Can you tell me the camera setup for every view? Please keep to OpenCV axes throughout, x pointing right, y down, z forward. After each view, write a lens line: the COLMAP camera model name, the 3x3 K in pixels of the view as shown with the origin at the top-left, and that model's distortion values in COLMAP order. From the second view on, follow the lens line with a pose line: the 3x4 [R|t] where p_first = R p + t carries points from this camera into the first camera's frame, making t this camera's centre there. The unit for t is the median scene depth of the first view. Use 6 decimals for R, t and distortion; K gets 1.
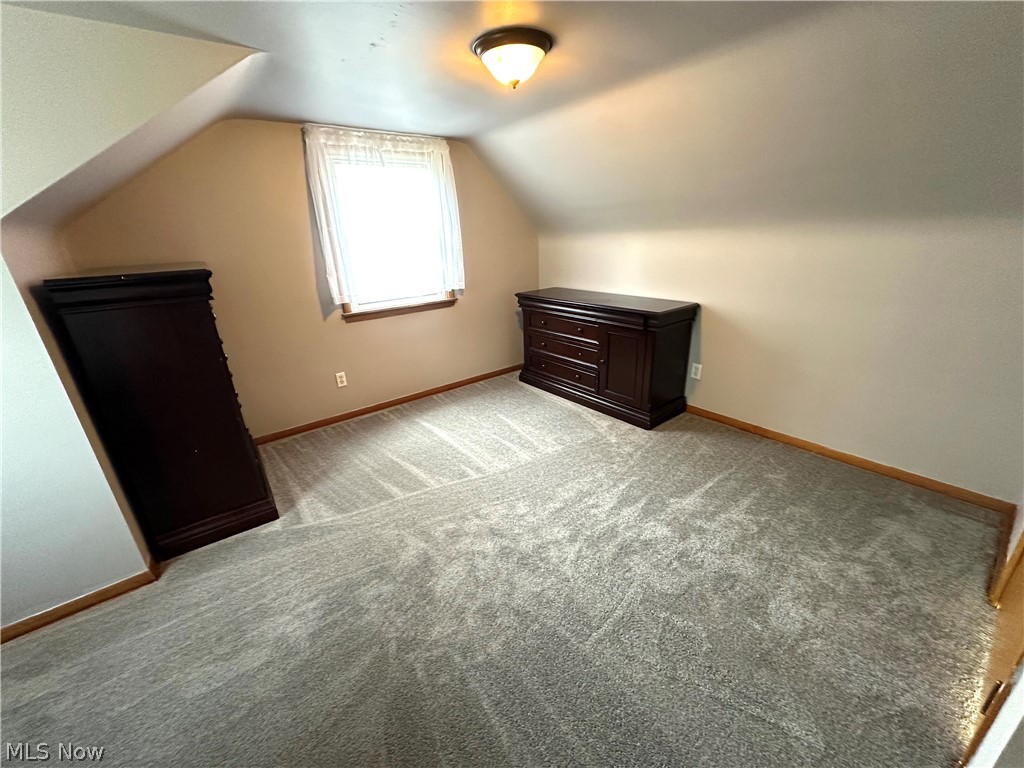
lens RADIAL K [[410.0, 0, 510.0], [0, 410.0, 384.0], [0, 0, 1]] dist [-0.002627, -0.000032]
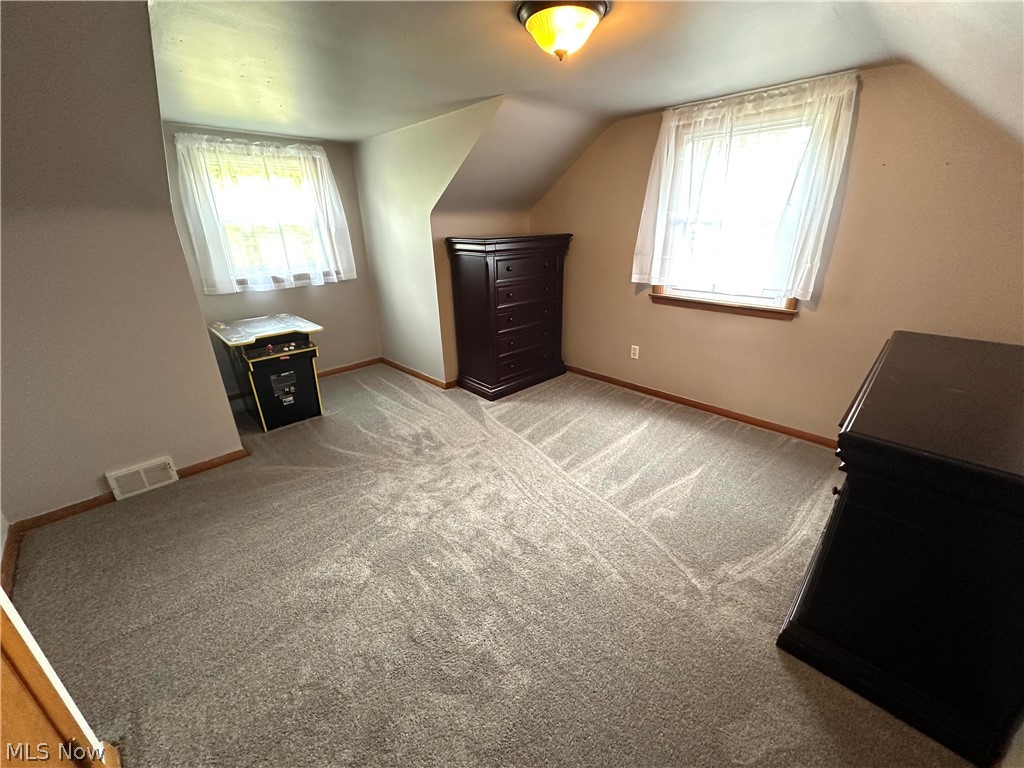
lens RADIAL K [[410.0, 0, 510.0], [0, 410.0, 384.0], [0, 0, 1]] dist [-0.002627, -0.000032]
pose [[0.103042, 0.399736, -0.910820, 0.602575], [-0.330878, 0.877321, 0.347601, -0.214292], [0.938031, 0.265553, 0.222665, 0.493609]]
